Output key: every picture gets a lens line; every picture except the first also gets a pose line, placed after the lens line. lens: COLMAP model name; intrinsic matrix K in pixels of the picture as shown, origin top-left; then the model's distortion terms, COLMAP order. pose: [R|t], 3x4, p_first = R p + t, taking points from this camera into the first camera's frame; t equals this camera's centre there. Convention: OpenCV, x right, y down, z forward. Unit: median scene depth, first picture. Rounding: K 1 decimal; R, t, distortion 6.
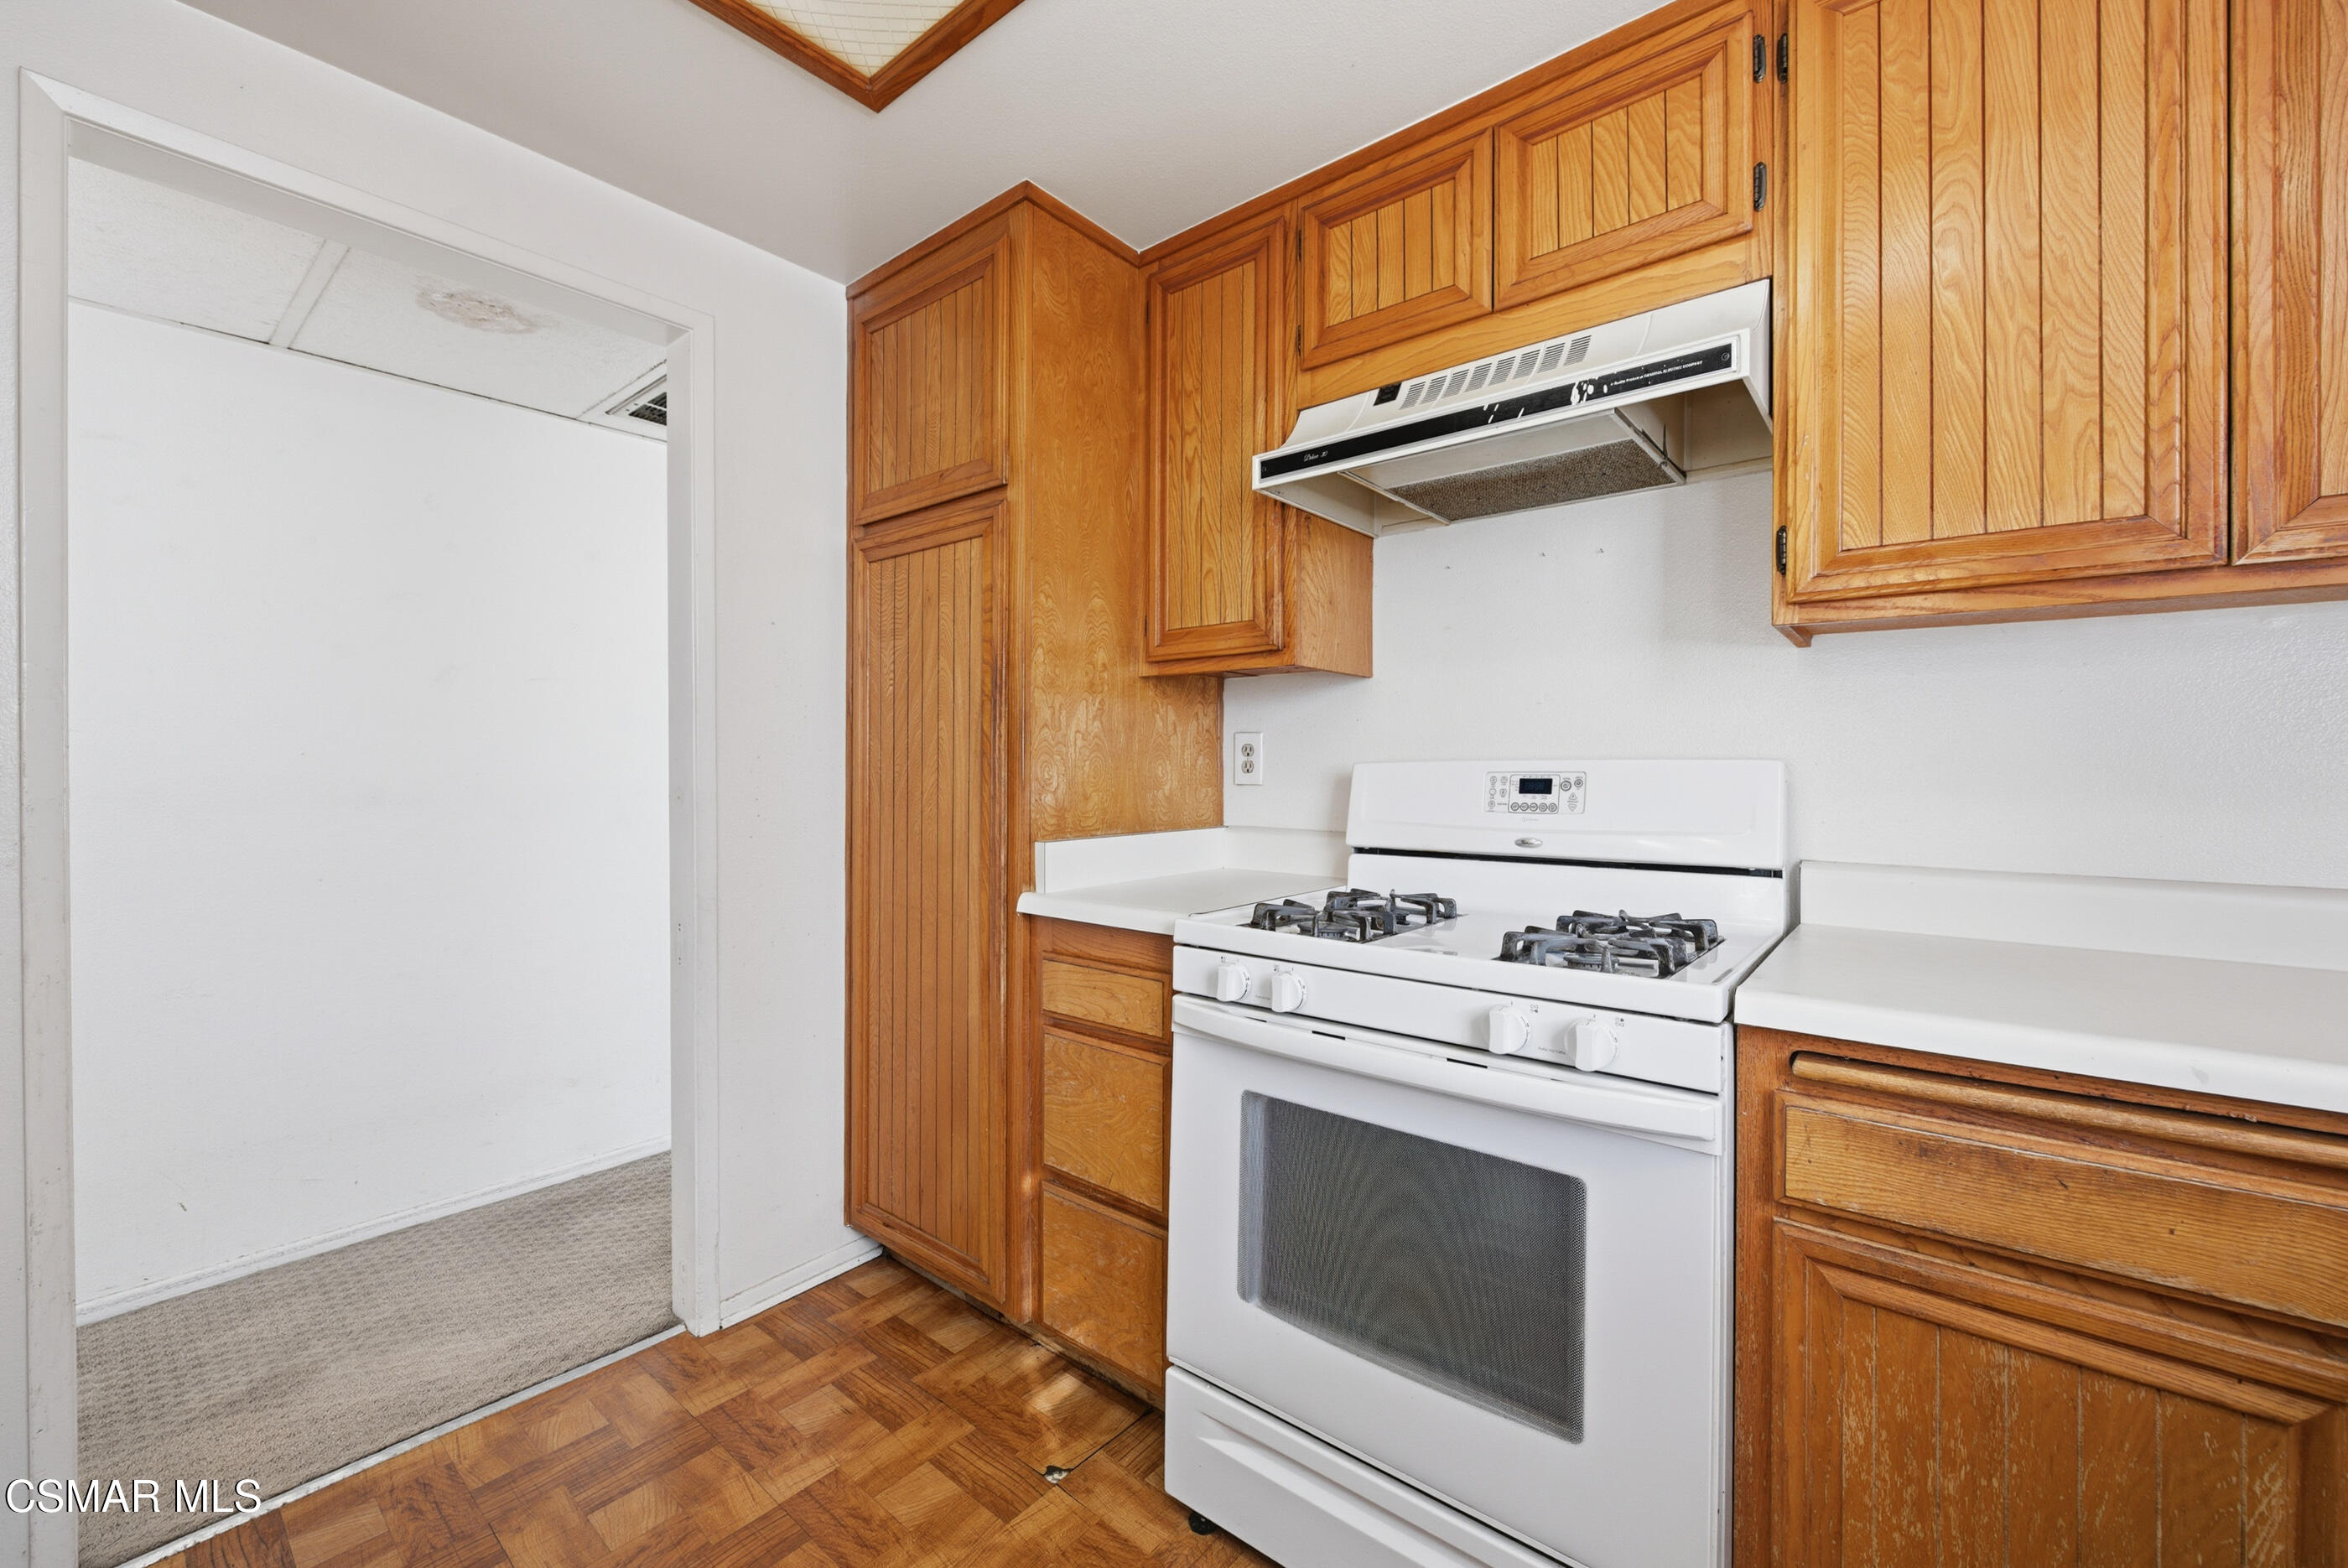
lens RADIAL K [[936.9, 0, 1185.1], [0, 936.9, 771.0], [0, 0, 1]] dist [-0.002369, -0.001931]
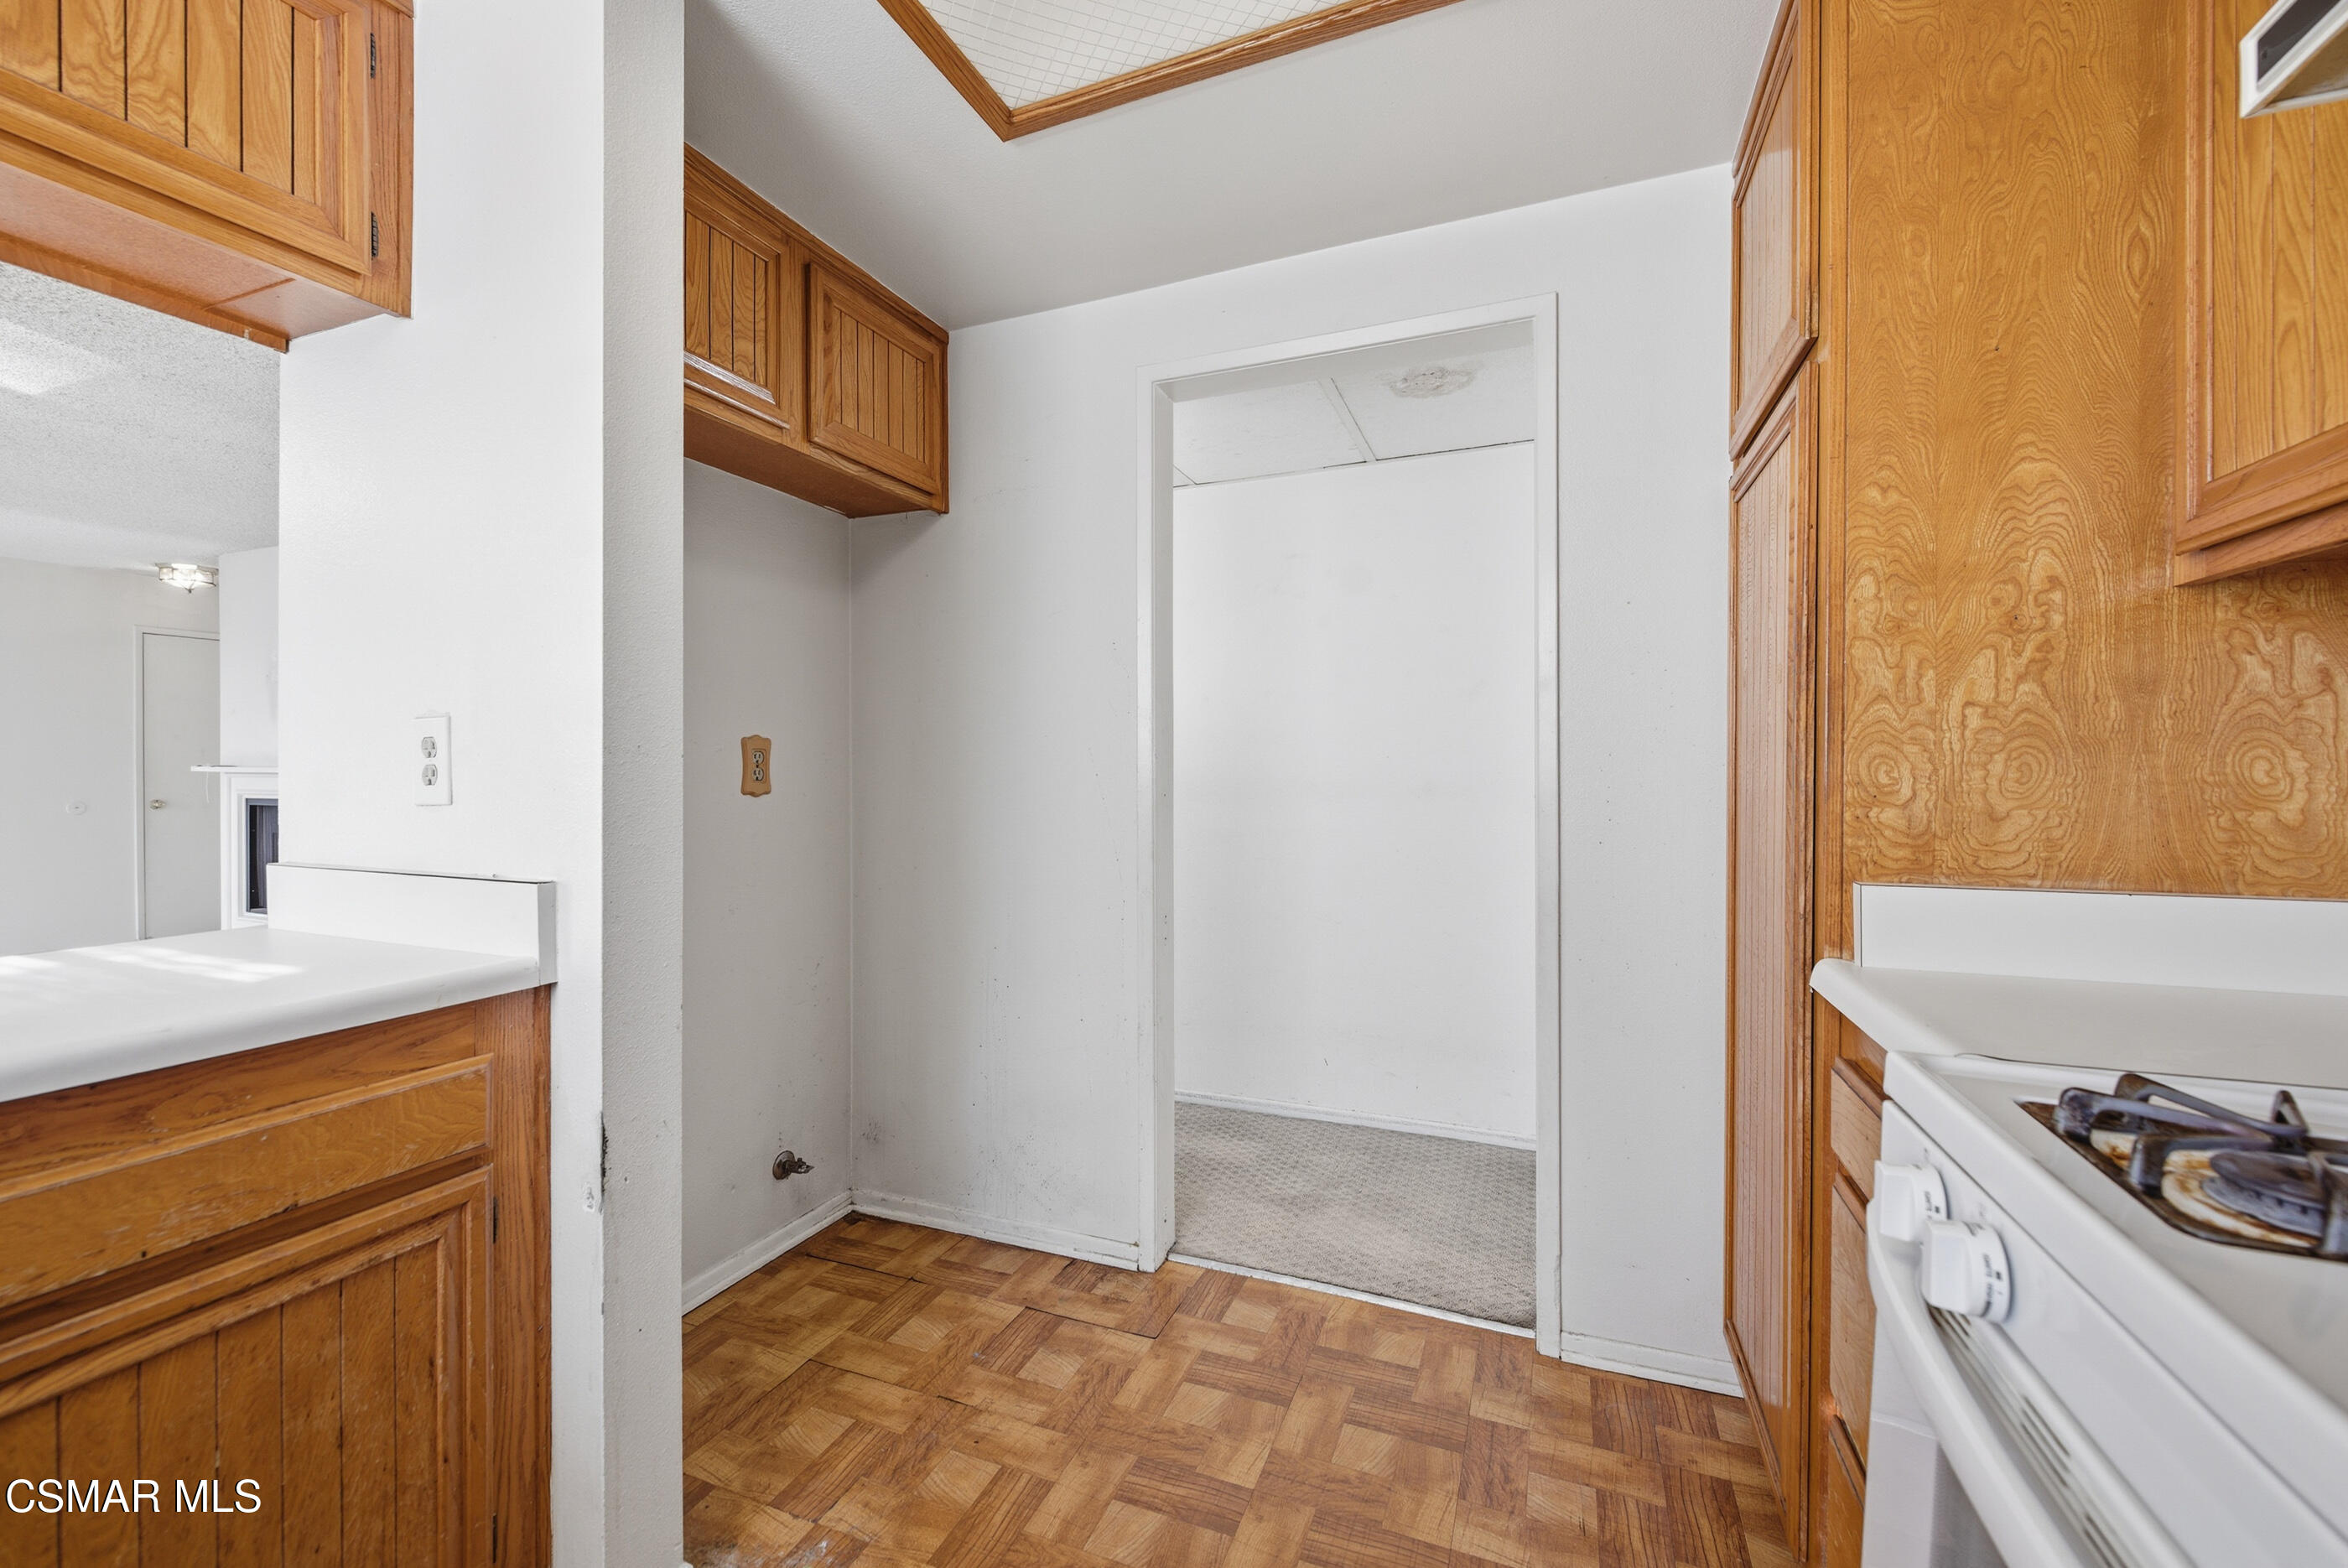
lens RADIAL K [[936.9, 0, 1190.9], [0, 936.9, 771.6], [0, 0, 1]] dist [-0.002369, -0.001931]
pose [[0.296366, 0.004479, -0.955064, 0.305074], [-0.003206, 0.999988, 0.003695, -0.000273], [0.955069, 0.001967, 0.296377, 0.374778]]
